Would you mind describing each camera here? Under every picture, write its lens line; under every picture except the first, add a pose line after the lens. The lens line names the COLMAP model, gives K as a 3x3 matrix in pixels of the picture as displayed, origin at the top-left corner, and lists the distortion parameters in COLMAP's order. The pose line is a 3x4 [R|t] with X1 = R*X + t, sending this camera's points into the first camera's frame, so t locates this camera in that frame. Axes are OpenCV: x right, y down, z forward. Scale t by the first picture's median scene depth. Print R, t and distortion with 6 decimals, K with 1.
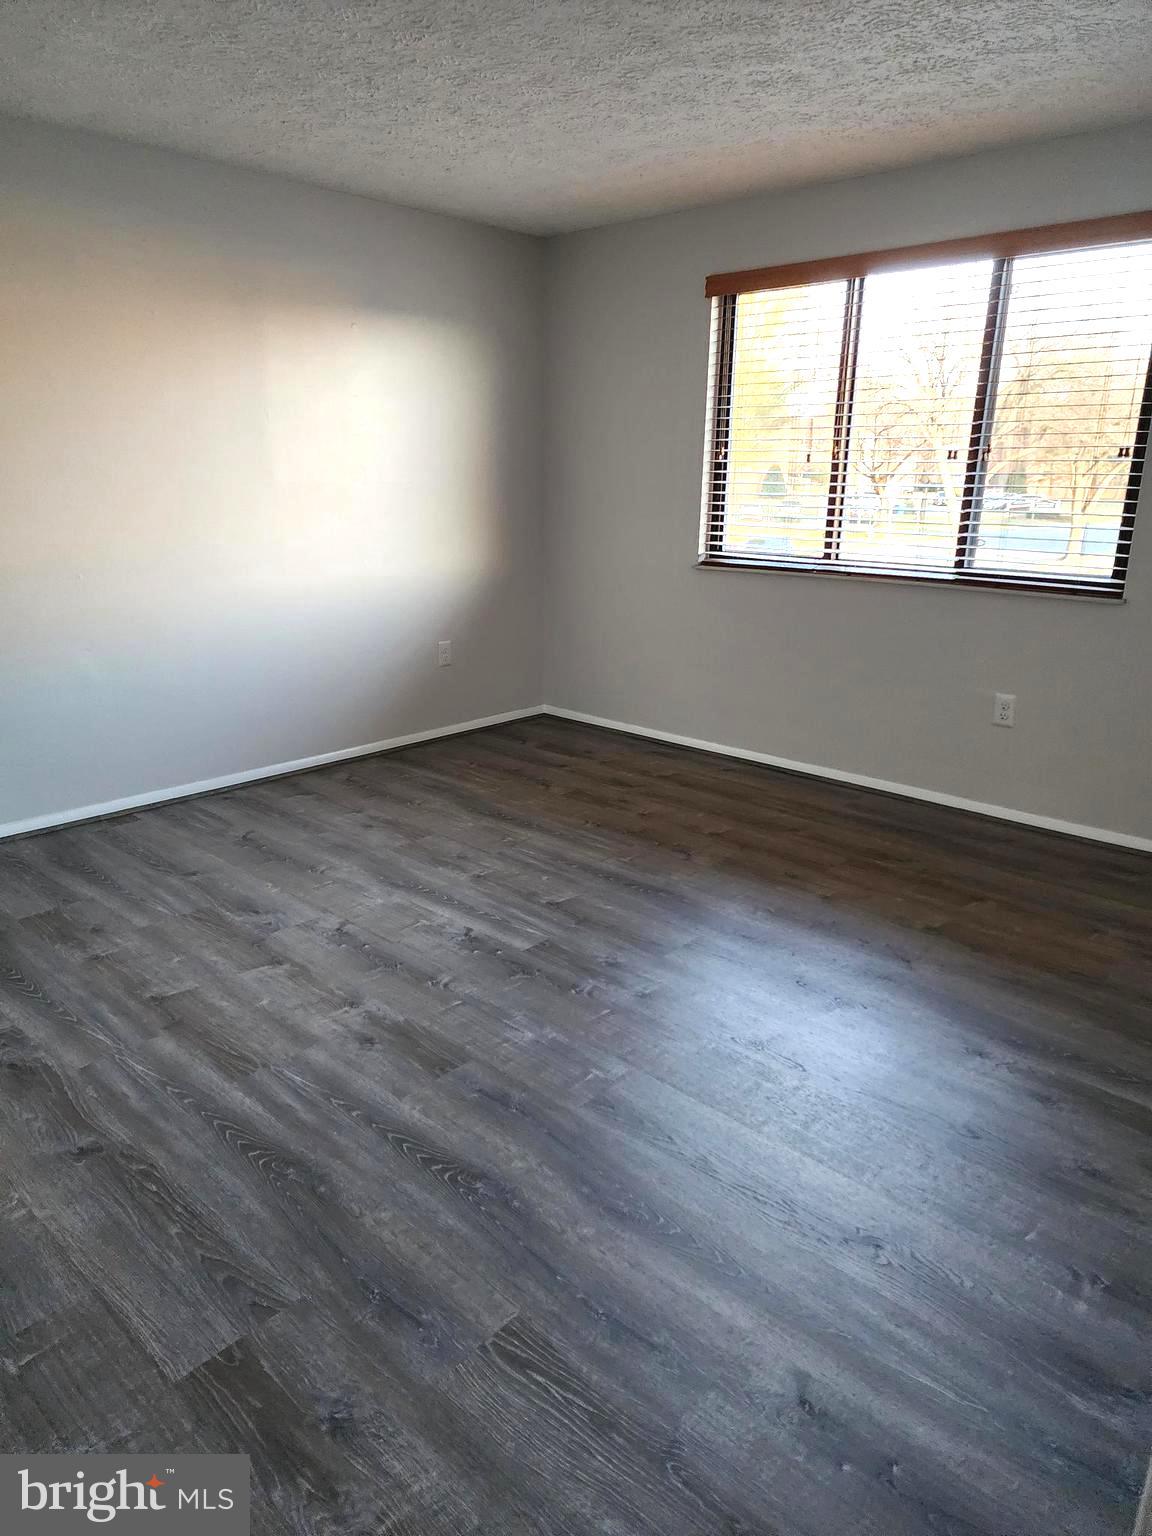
lens RADIAL K [[1050.7, 0, 576.0], [0, 1050.7, 768.0], [0, 0, 1]] dist [0.128757, -0.164175]
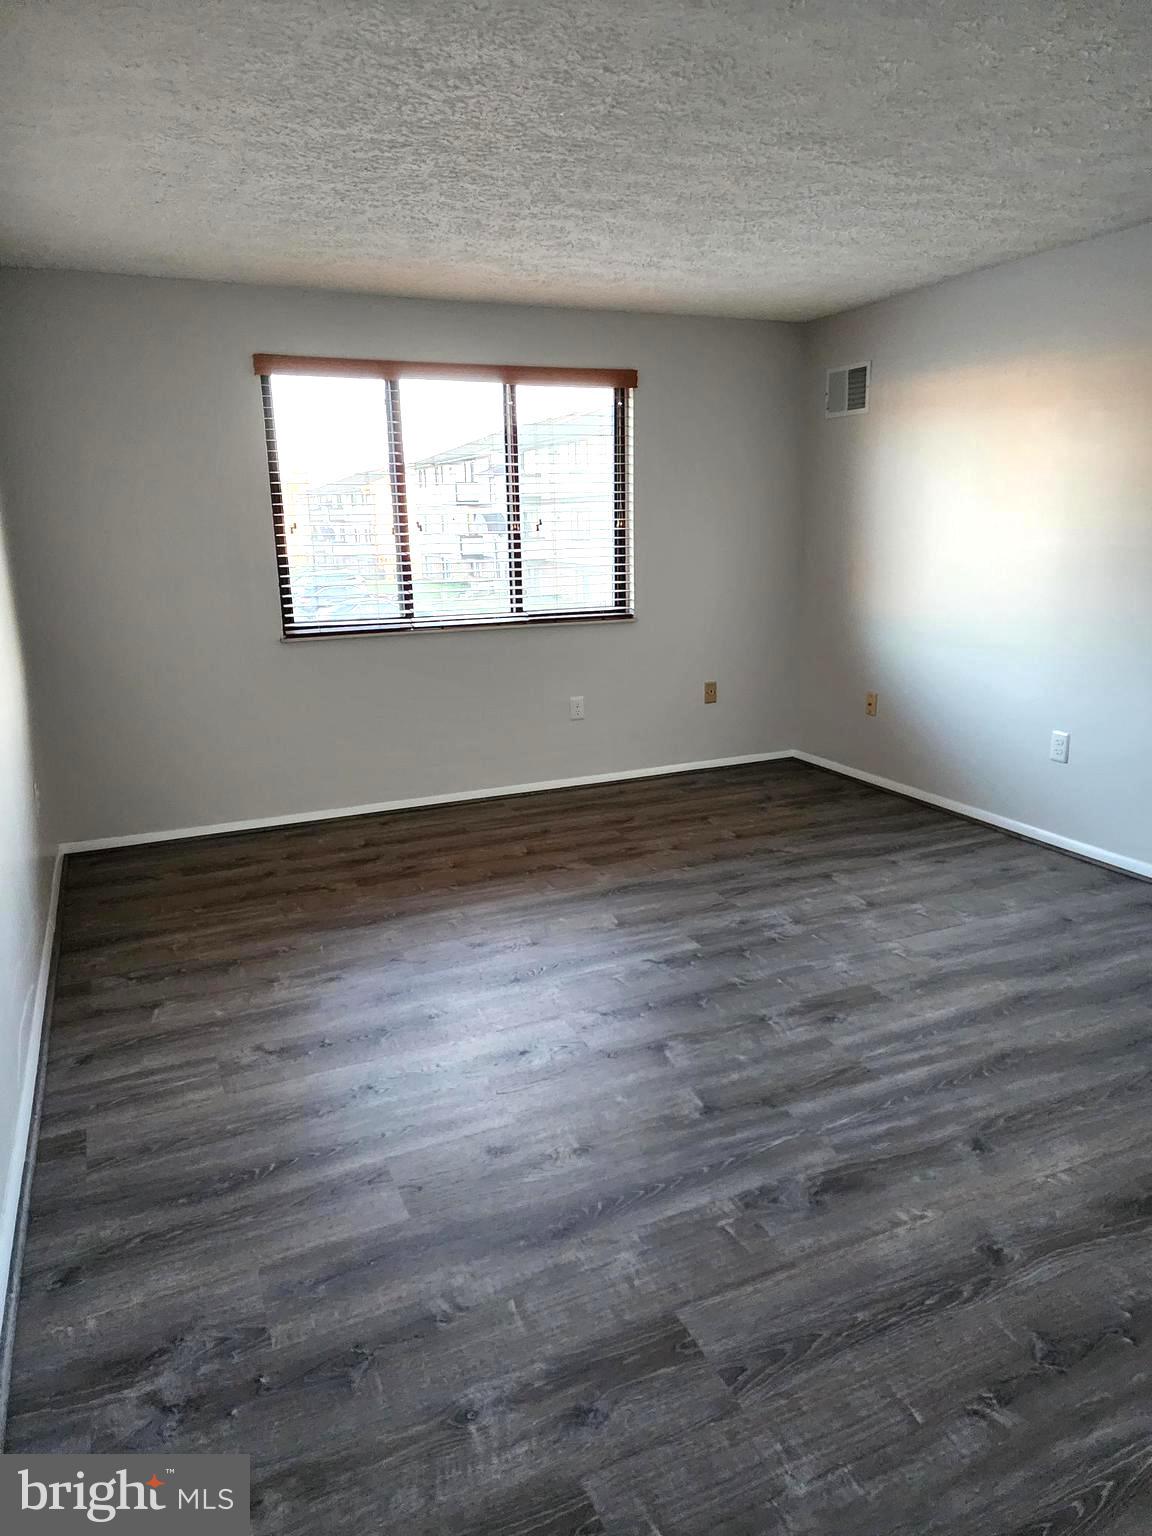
lens RADIAL K [[1050.7, 0, 576.0], [0, 1050.7, 768.0], [0, 0, 1]] dist [0.128757, -0.164175]
pose [[0.354404, -0.229694, 0.906443, -0.864495], [0.277317, 0.951570, 0.132702, -0.163071], [-0.893025, 0.204342, 0.400938, 0.473844]]
